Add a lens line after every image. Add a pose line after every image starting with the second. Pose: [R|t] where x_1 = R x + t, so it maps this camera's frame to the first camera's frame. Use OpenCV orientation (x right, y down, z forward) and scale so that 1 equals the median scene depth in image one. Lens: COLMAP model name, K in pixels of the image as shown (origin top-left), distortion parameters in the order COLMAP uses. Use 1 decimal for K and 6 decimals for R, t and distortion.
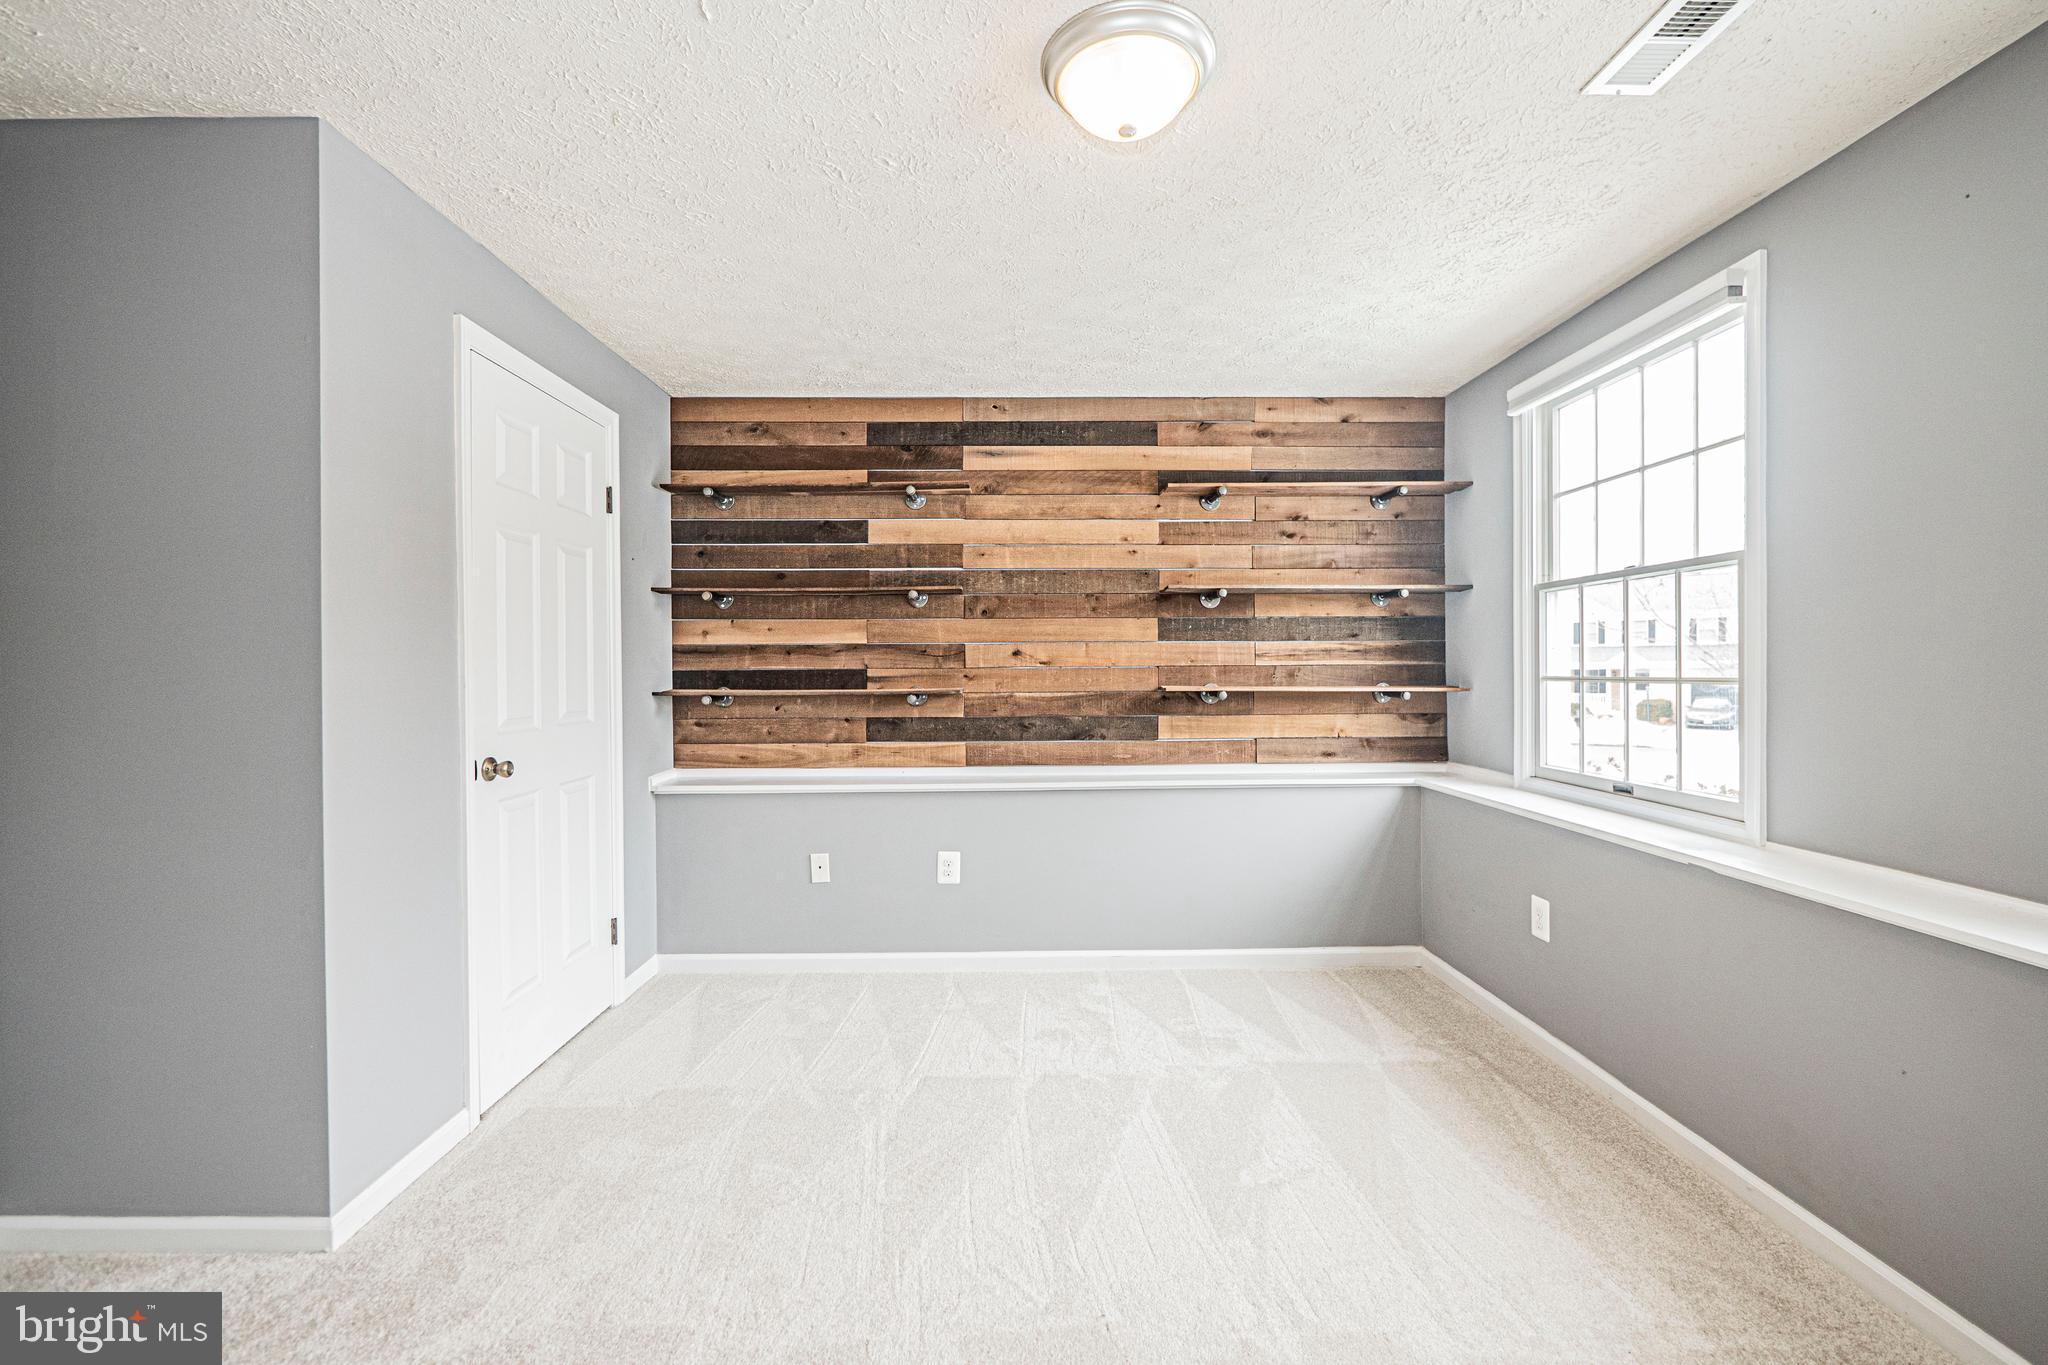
lens RADIAL K [[868.3, 0, 1035.3], [0, 868.3, 677.6], [0, 0, 1]] dist [-0.007345, 0.002071]
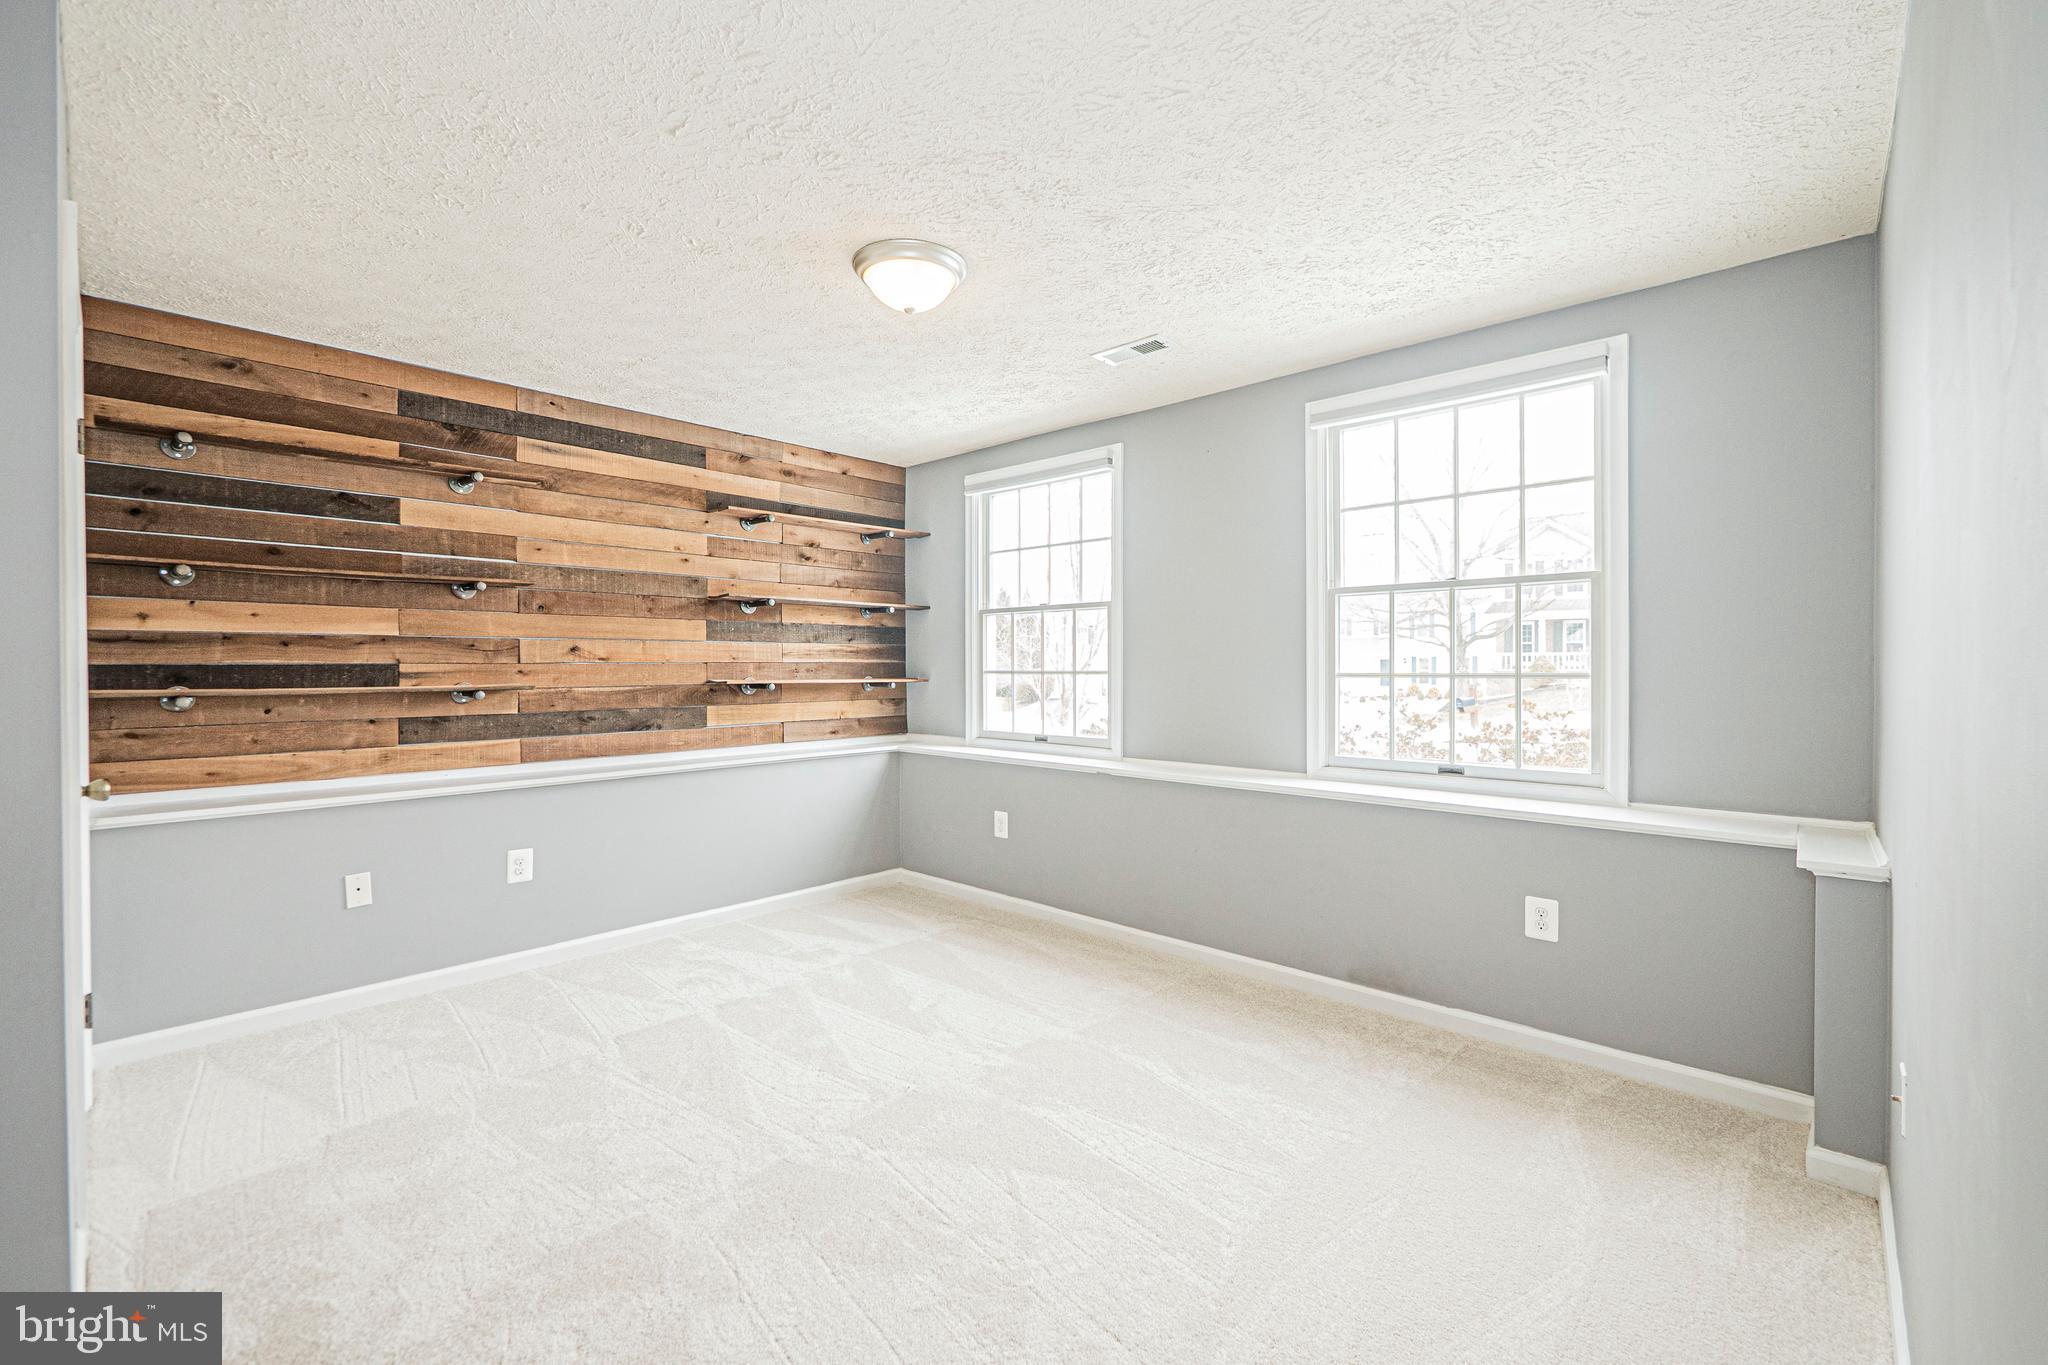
lens RADIAL K [[868.3, 0, 1036.1], [0, 868.3, 681.5], [0, 0, 1]] dist [-0.007345, 0.002071]
pose [[0.685298, -0.010047, 0.728193, -0.396391], [0.005289, 0.999947, 0.008818, 0.003958], [-0.728243, -0.002191, 0.685315, -0.095504]]
